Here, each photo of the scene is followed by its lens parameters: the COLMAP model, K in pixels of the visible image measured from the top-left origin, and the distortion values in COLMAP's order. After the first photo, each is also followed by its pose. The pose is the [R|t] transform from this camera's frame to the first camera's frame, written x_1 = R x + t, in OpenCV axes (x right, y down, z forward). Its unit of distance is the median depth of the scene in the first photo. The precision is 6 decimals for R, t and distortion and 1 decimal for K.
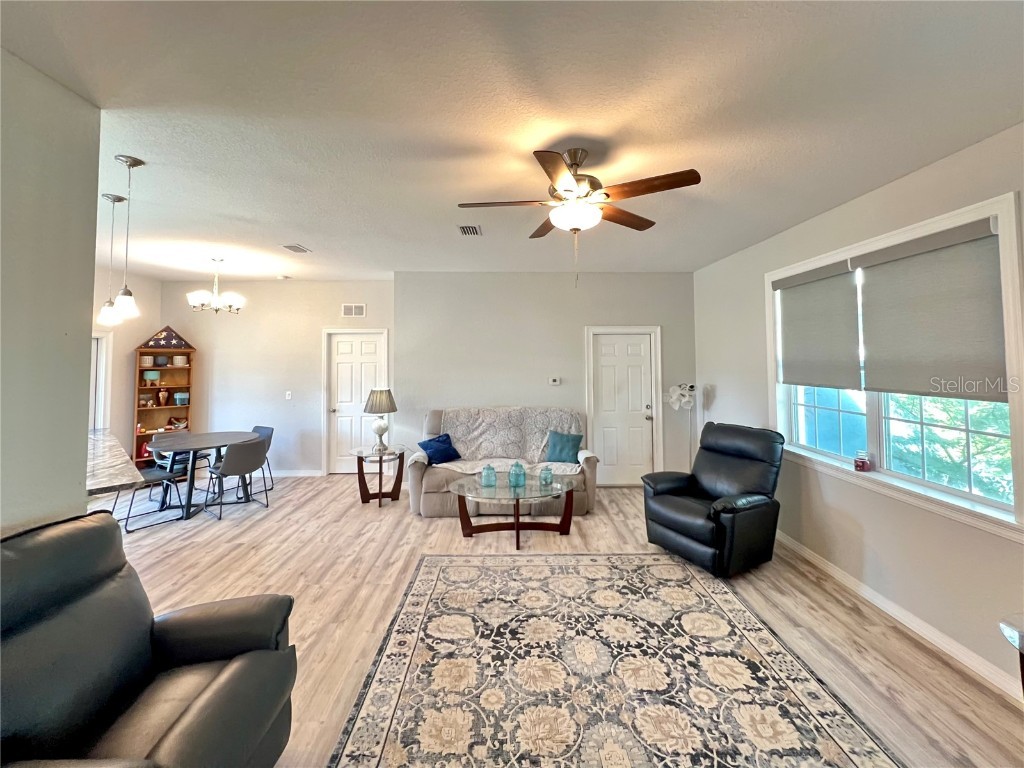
lens RADIAL K [[419.0, 0, 523.4], [0, 419.0, 355.8], [0, 0, 1]] dist [-0.002190, 0.000344]
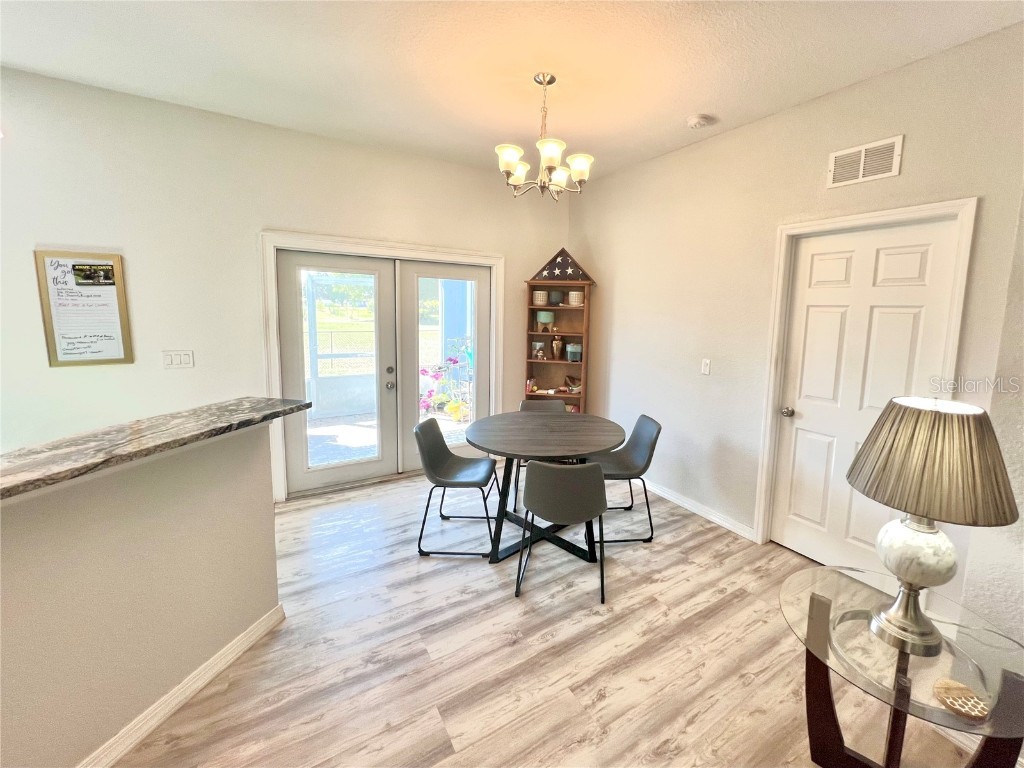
lens RADIAL K [[422.8, 0, 560.6], [0, 422.8, 355.1], [0, 0, 1]] dist [-0.000569, 0.000277]
pose [[0.511895, 0.112261, -0.851681, -0.356496], [-0.023077, 0.992864, 0.117000, 0.038999], [0.858738, -0.040237, 0.510833, 0.996160]]
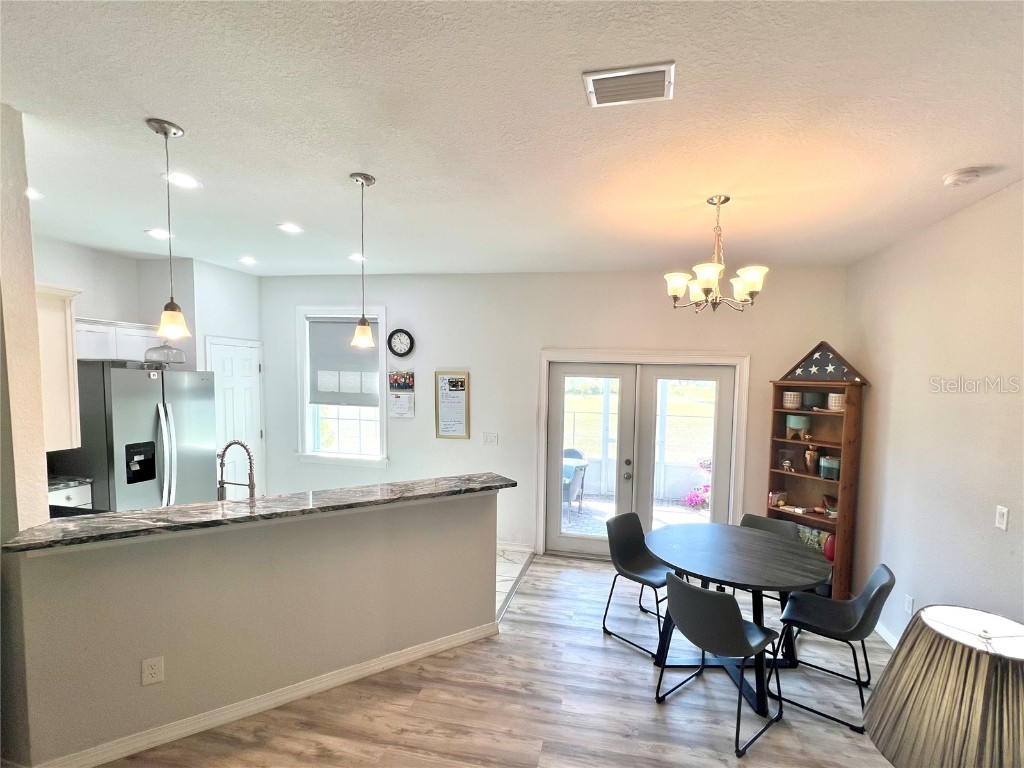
lens RADIAL K [[466.1, 0, 551.4], [0, 466.1, 407.1], [0, 0, 1]] dist [-0.000221, 0.000165]
pose [[-0.235664, 0.062931, -0.969795, -0.179065], [-0.022008, 0.997300, 0.070064, -0.027955], [0.971585, 0.037855, -0.233643, 1.252725]]
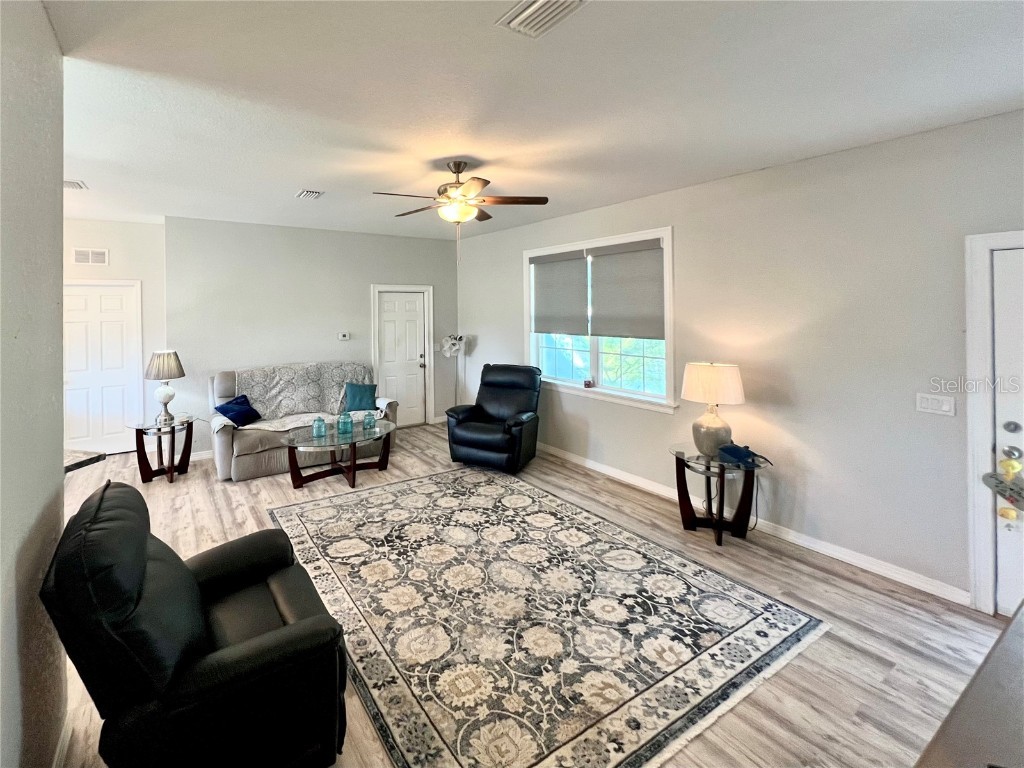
lens RADIAL K [[448.4, 0, 444.3], [0, 448.4, 329.9], [0, 0, 1]] dist [-0.002247, -0.000141]
pose [[0.870942, -0.025703, 0.490712, -0.413308], [0.000371, 0.998665, 0.051650, -0.021538], [-0.491385, -0.044802, 0.869789, -0.153694]]
